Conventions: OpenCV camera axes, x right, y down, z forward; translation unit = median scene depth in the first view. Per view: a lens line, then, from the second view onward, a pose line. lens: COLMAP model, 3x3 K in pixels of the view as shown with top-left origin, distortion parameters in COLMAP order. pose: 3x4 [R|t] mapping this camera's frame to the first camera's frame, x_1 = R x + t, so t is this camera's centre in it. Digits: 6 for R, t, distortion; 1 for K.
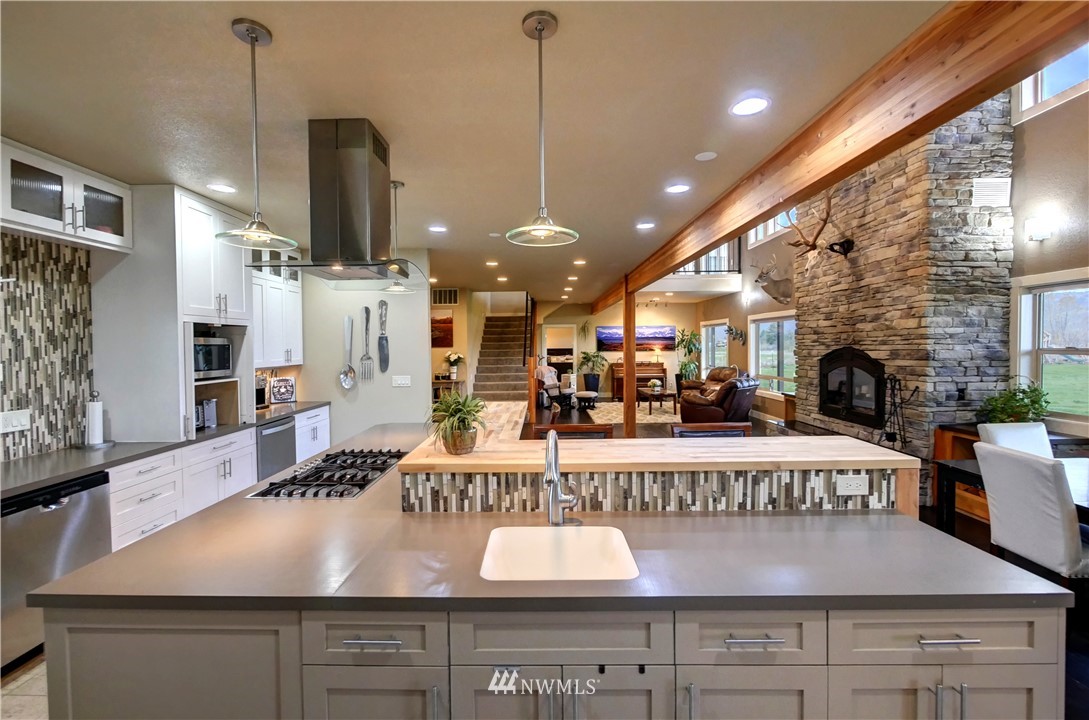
lens RADIAL K [[467.3, 0, 533.2], [0, 467.3, 354.9], [0, 0, 1]] dist [-0.010101, 0.000233]
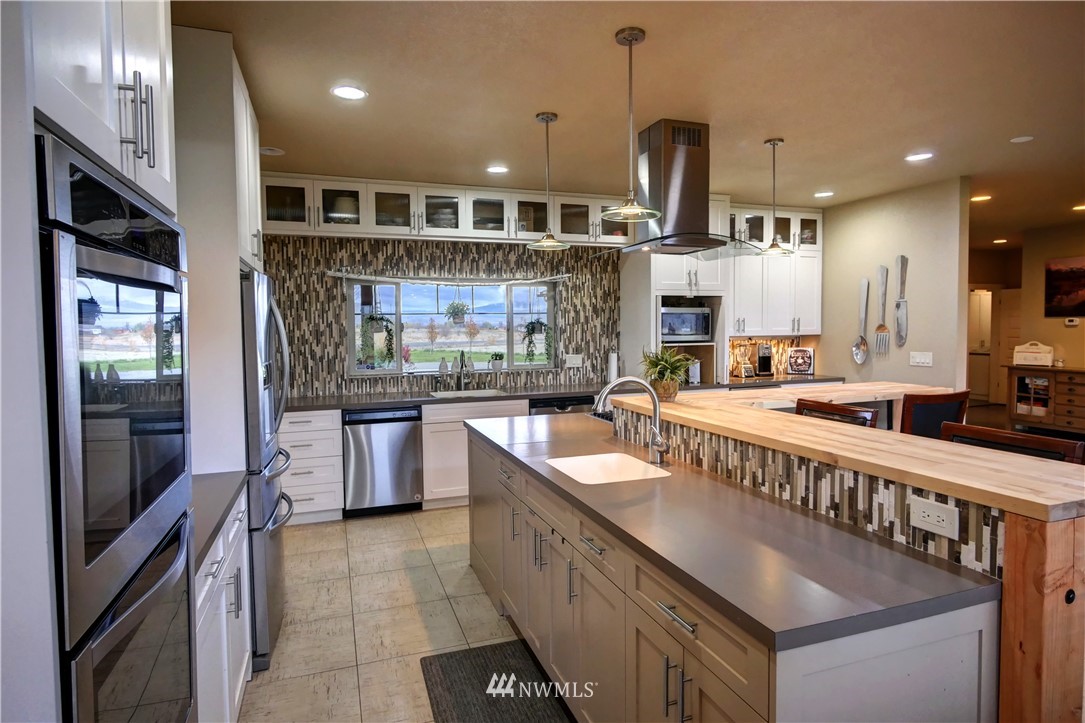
lens RADIAL K [[595.5, 0, 545.3], [0, 595.5, 353.6], [0, 0, 1]] dist [-0.004758, -0.000652]
pose [[0.355993, 0.048951, -0.933206, 0.521027], [-0.013326, 0.998791, 0.047308, 0.011928], [0.934394, -0.004405, 0.356215, 0.094162]]
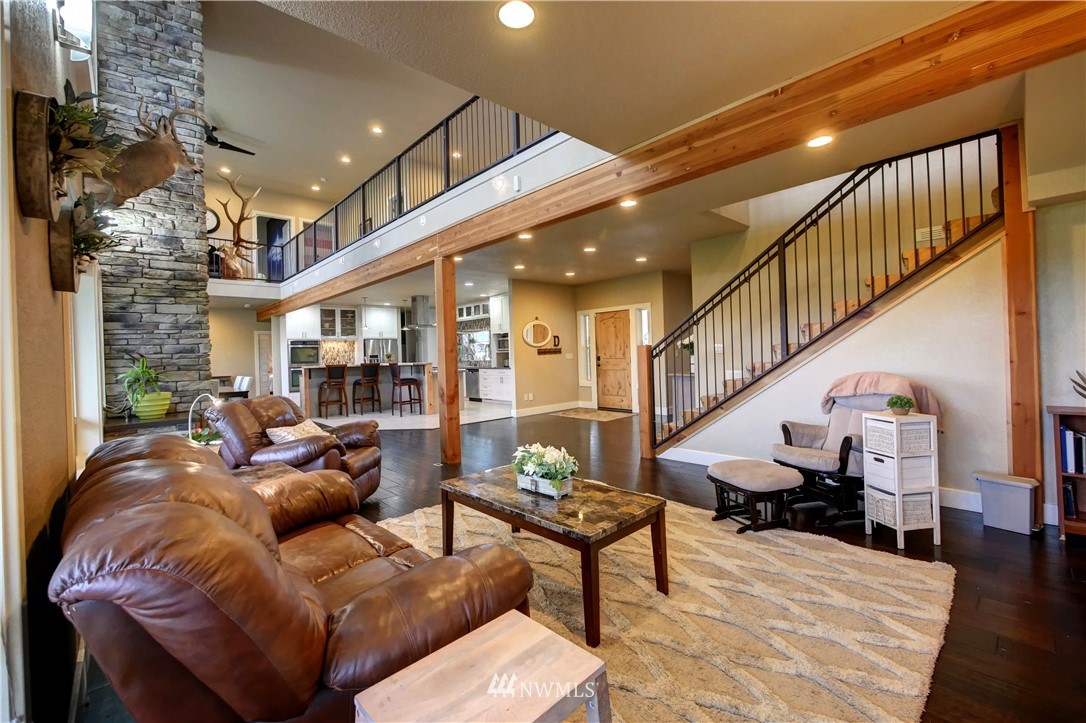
lens RADIAL K [[447.8, 0, 549.5], [0, 447.8, 350.9], [0, 0, 1]] dist [-0.009843, 0.000055]
pose [[-0.712155, 0.030754, -0.701348, 1.024031], [0.021987, 0.999527, 0.021503, -0.005560], [0.701678, -0.000107, -0.712495, 2.856009]]
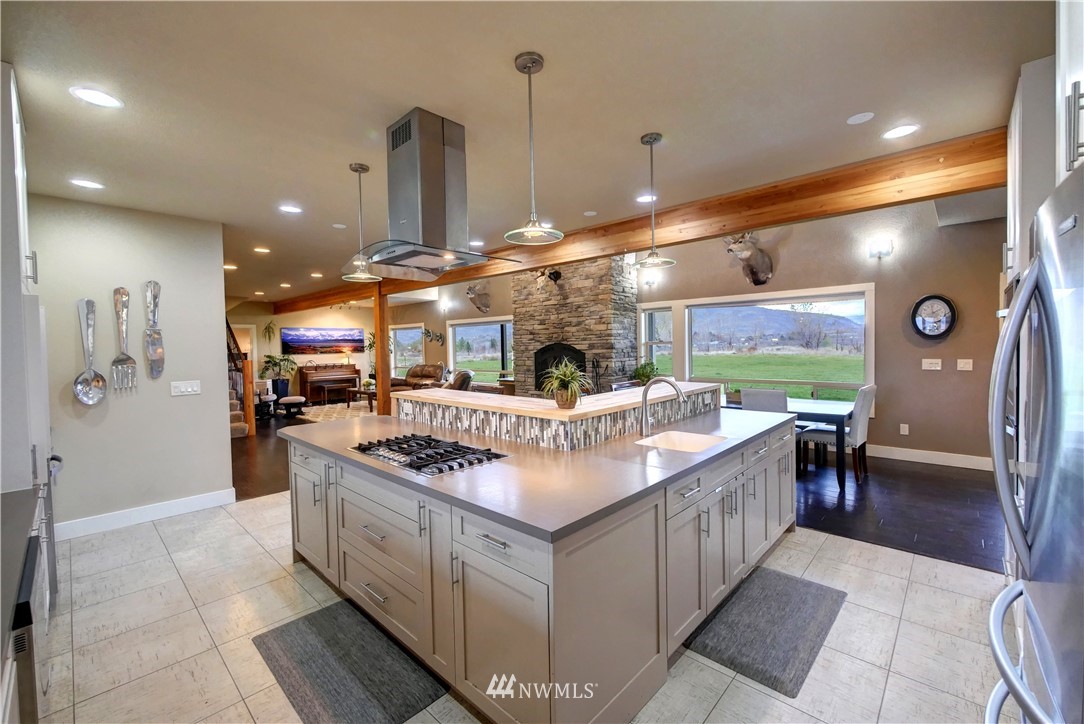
lens RADIAL K [[450.8, 0, 543.4], [0, 450.8, 358.3], [0, 0, 1]] dist [-0.009347, 0.000051]
pose [[0.668464, -0.026819, 0.743261, -0.554935], [0.030426, 0.999499, 0.008700, 0.023728], [-0.743122, 0.016799, 0.668945, 0.078414]]
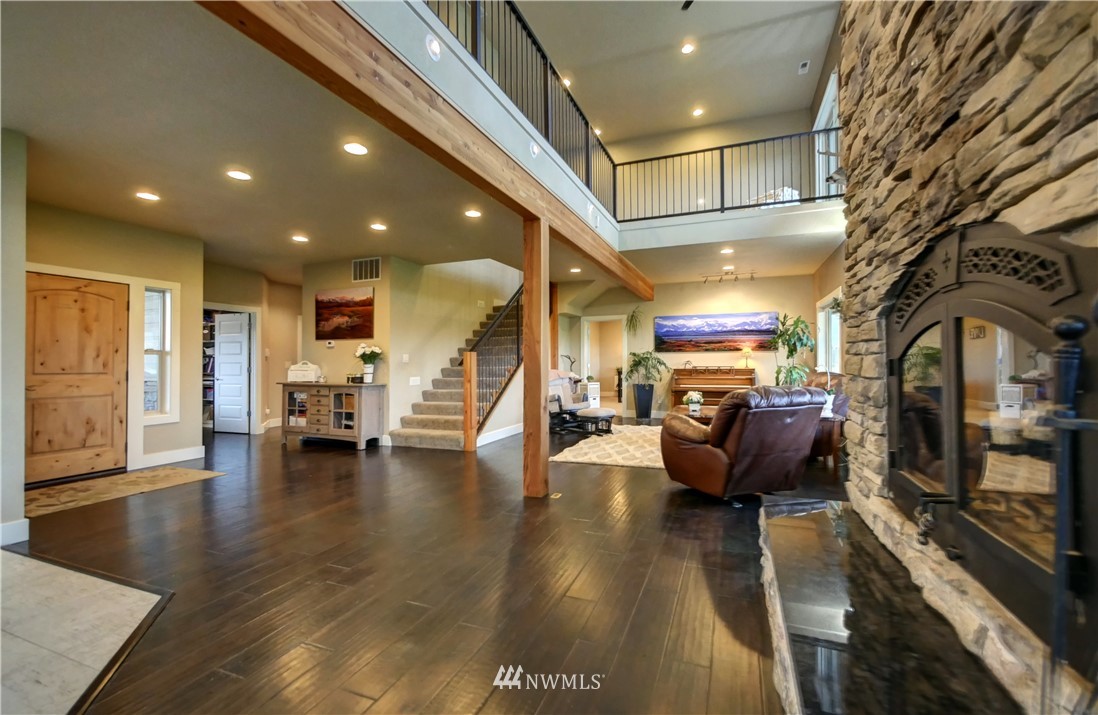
lens RADIAL K [[466.6, 0, 549.0], [0, 466.6, 357.5], [0, 0, 1]] dist [-0.000243, 0.000020]
pose [[0.936582, -0.001275, -0.350445, 0.727045], [-0.009255, 0.999555, -0.028372, 0.066924], [0.350325, 0.029816, 0.936153, 0.905549]]
